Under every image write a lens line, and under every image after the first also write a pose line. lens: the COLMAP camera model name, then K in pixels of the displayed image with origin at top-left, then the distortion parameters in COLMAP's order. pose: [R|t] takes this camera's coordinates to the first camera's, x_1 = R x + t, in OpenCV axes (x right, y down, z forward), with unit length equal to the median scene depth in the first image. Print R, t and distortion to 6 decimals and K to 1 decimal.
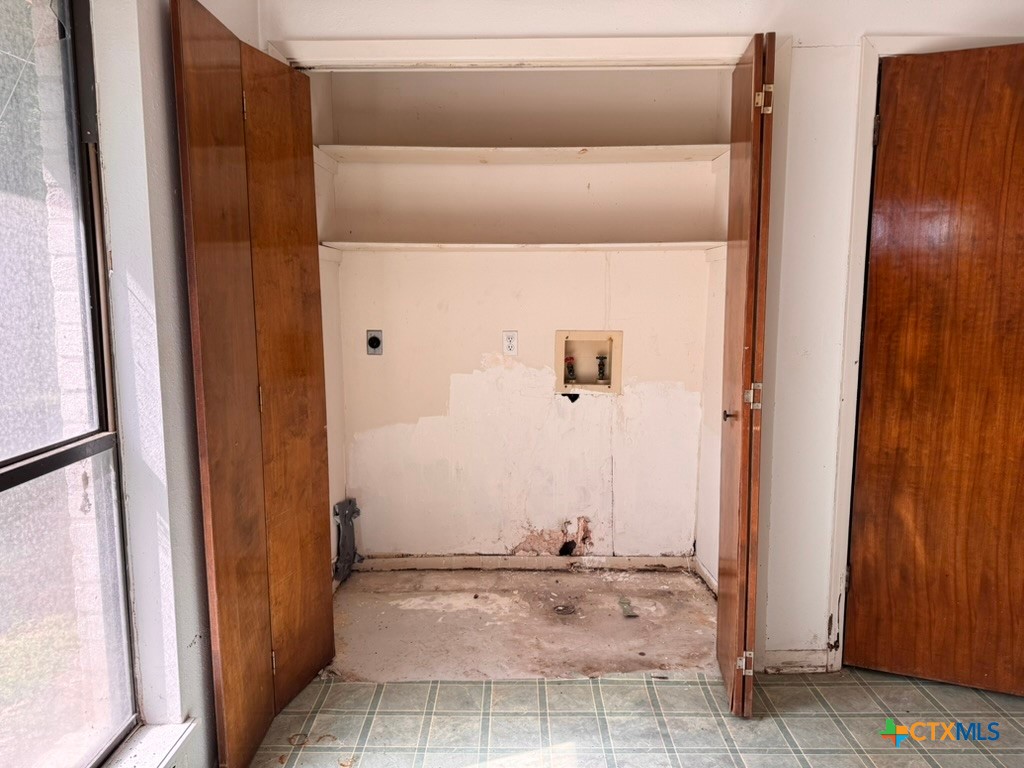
lens RADIAL K [[720.1, 0, 512.2], [0, 720.1, 389.6], [0, 0, 1]] dist [0.068581, -0.071870]
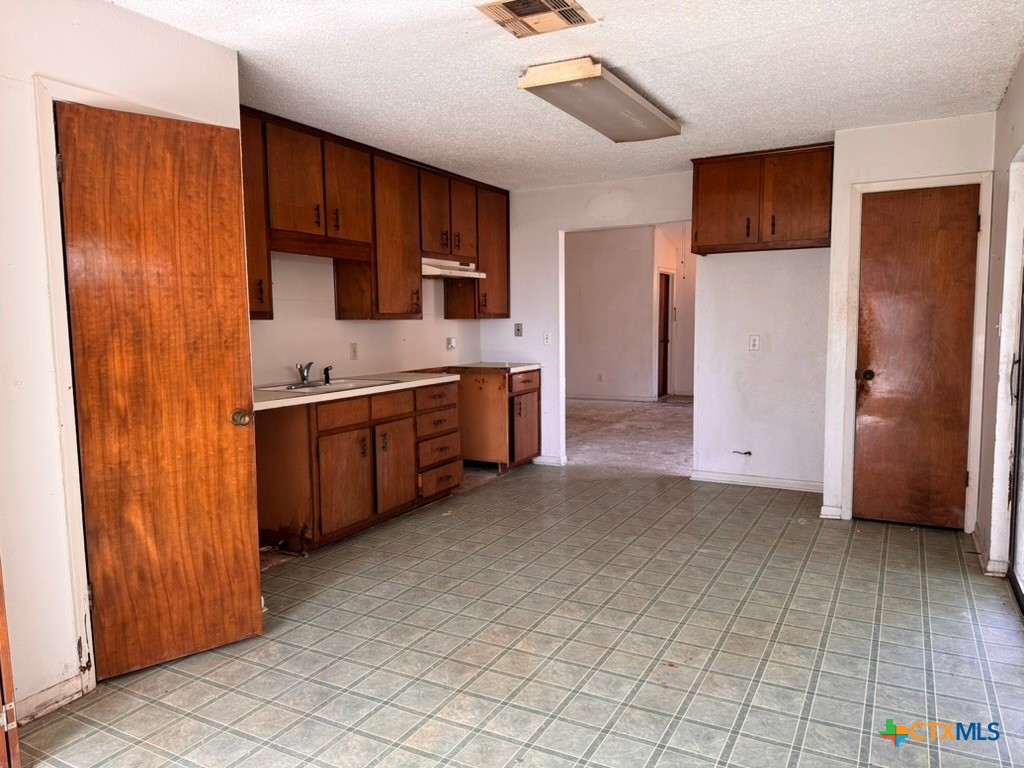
lens RADIAL K [[720.1, 0, 505.6], [0, 720.1, 382.3], [0, 0, 1]] dist [0.068581, -0.071870]
pose [[0.488463, -0.086924, 0.868245, -0.129398], [0.130886, 0.991067, 0.025586, 0.009470], [-0.862713, 0.101143, 0.495476, -0.048107]]
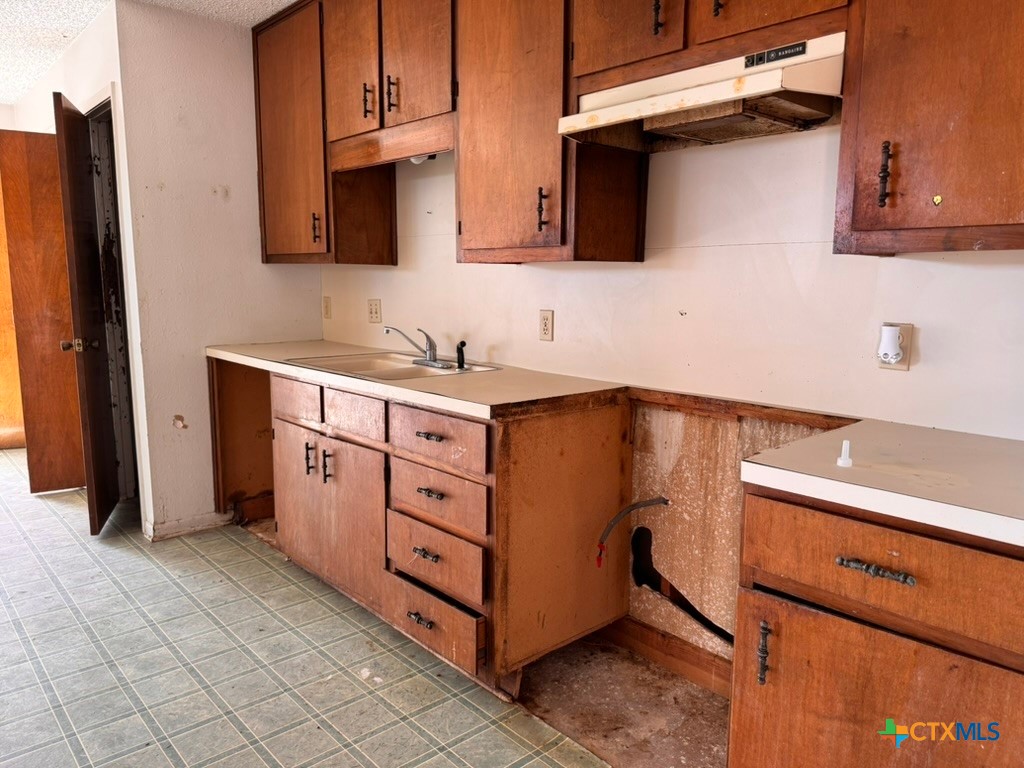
lens RADIAL K [[720.1, 0, 511.6], [0, 720.1, 383.1], [0, 0, 1]] dist [0.068581, -0.071870]
pose [[0.660492, 0.108198, -0.742996, 2.106223], [-0.107168, 0.993016, 0.049339, -0.040423], [0.743145, 0.047038, 0.667475, 0.560310]]
